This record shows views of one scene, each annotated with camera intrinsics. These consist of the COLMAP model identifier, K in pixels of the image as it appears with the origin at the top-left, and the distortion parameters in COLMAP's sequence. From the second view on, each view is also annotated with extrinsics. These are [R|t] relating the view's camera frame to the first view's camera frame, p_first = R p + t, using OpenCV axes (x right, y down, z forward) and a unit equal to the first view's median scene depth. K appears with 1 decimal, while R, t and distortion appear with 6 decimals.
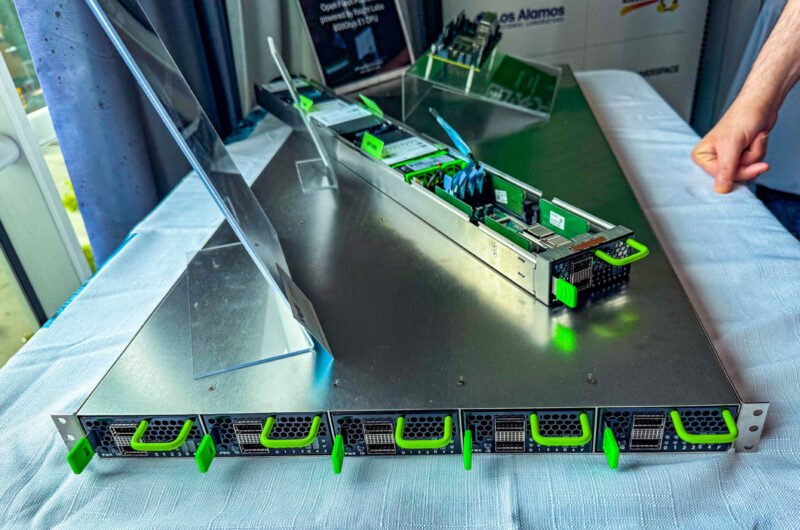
lens RADIAL K [[609.6, 0, 400.0], [0, 609.6, 265.0], [0, 0, 1]] dist [0.043663, 0.000368]
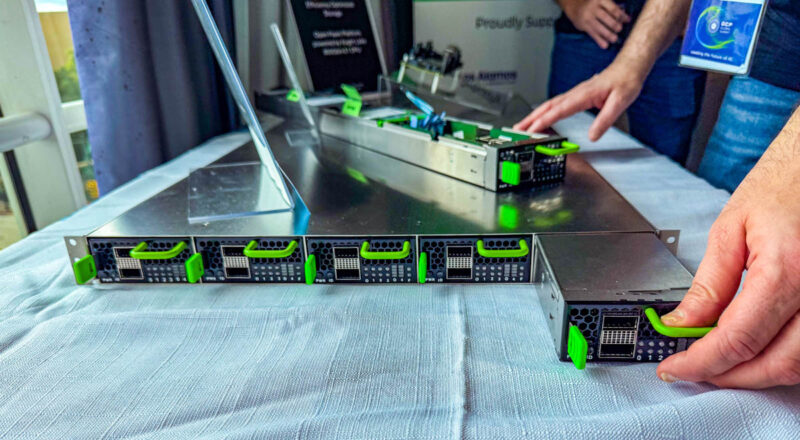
lens RADIAL K [[540.3, 0, 375.0], [0, 540.3, 221.6], [0, 0, 1]] dist [0.044947, -0.000736]
pose [[0.998950, 0.045669, 0.003567, 0.010211], [-0.044581, 0.987143, -0.153496, 0.300279], [-0.010531, 0.153176, 0.988143, -0.017337]]
